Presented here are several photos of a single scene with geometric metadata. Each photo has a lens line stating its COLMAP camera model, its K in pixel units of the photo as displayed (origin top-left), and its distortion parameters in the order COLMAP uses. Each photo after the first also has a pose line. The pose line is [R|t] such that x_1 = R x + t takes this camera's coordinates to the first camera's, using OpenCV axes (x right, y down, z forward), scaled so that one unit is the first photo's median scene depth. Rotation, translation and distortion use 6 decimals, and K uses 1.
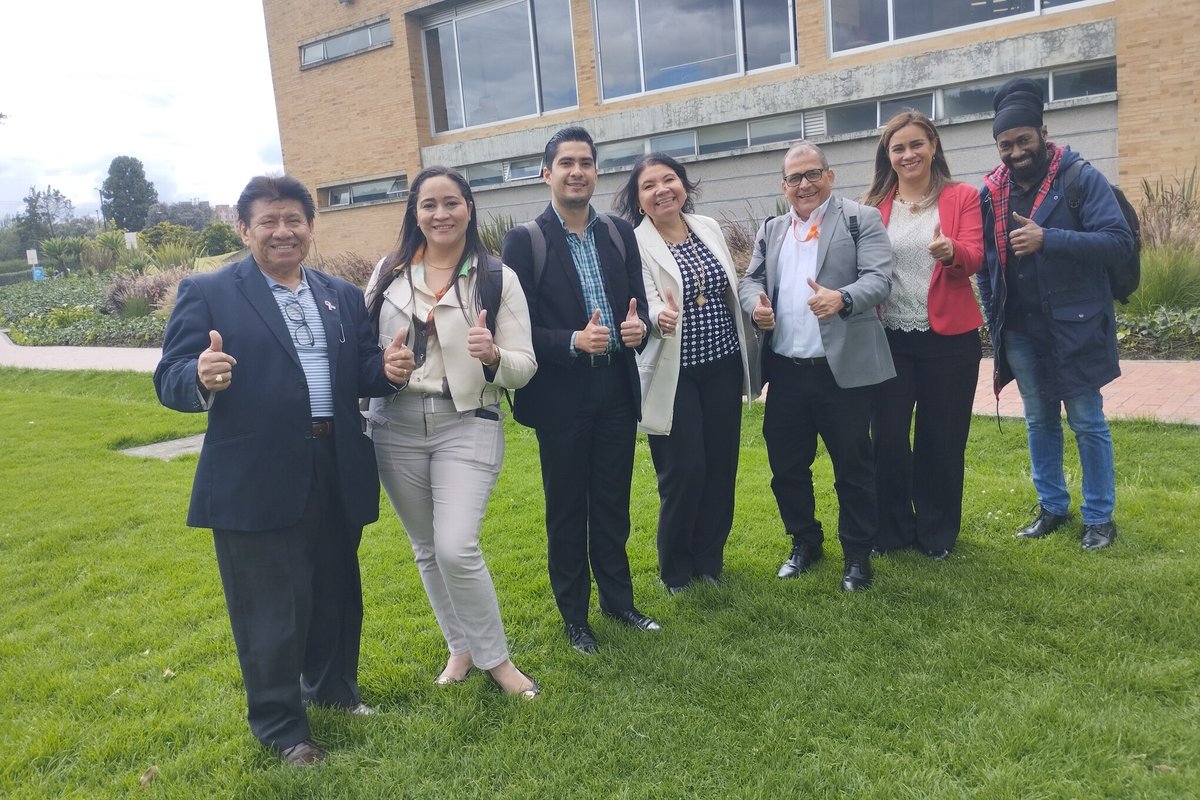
lens RADIAL K [[1063.3, 0, 622.3], [0, 1063.3, 394.9], [0, 0, 1]] dist [0.006362, -0.100293]
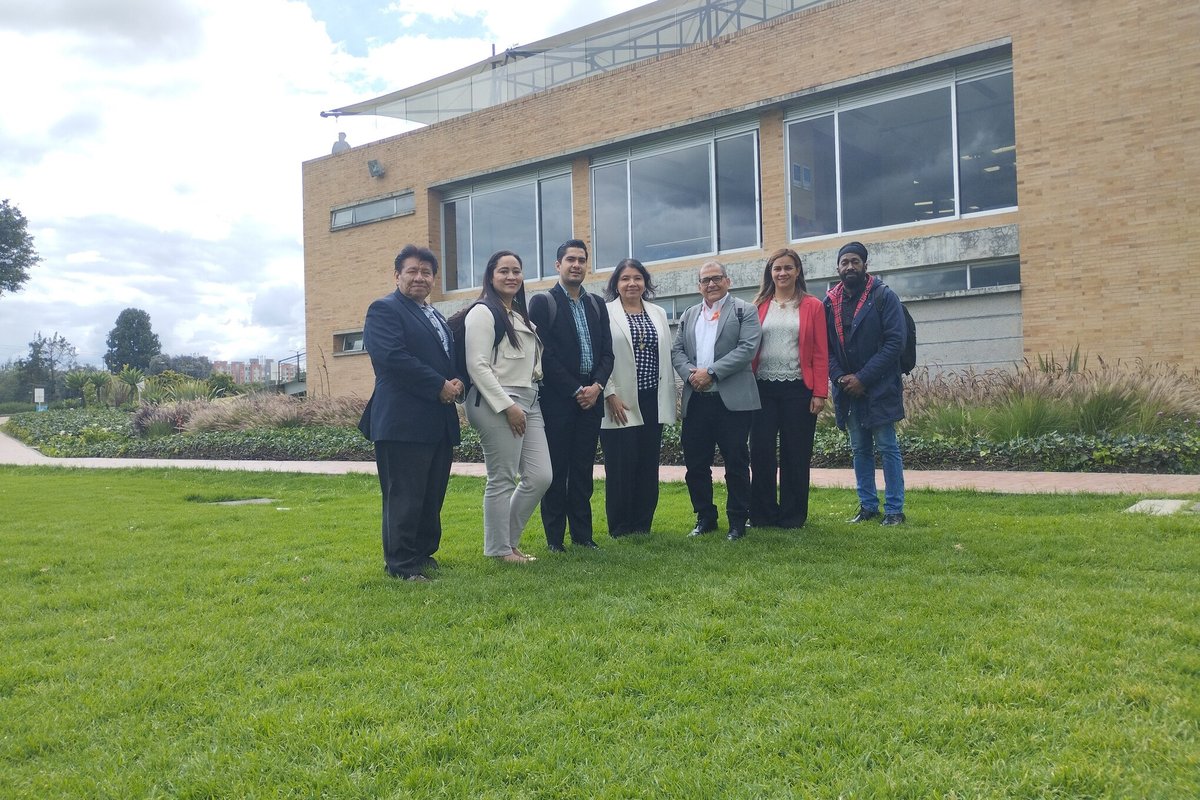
lens RADIAL K [[1064.8, 0, 600.0], [0, 1064.8, 400.0], [0, 0, 1]] dist [-0.089708, 0.004037]
pose [[0.998084, 0.061424, -0.007447, 0.005799], [-0.061821, 0.984984, -0.161196, 0.066458], [-0.002566, 0.161348, 0.986894, -0.158713]]
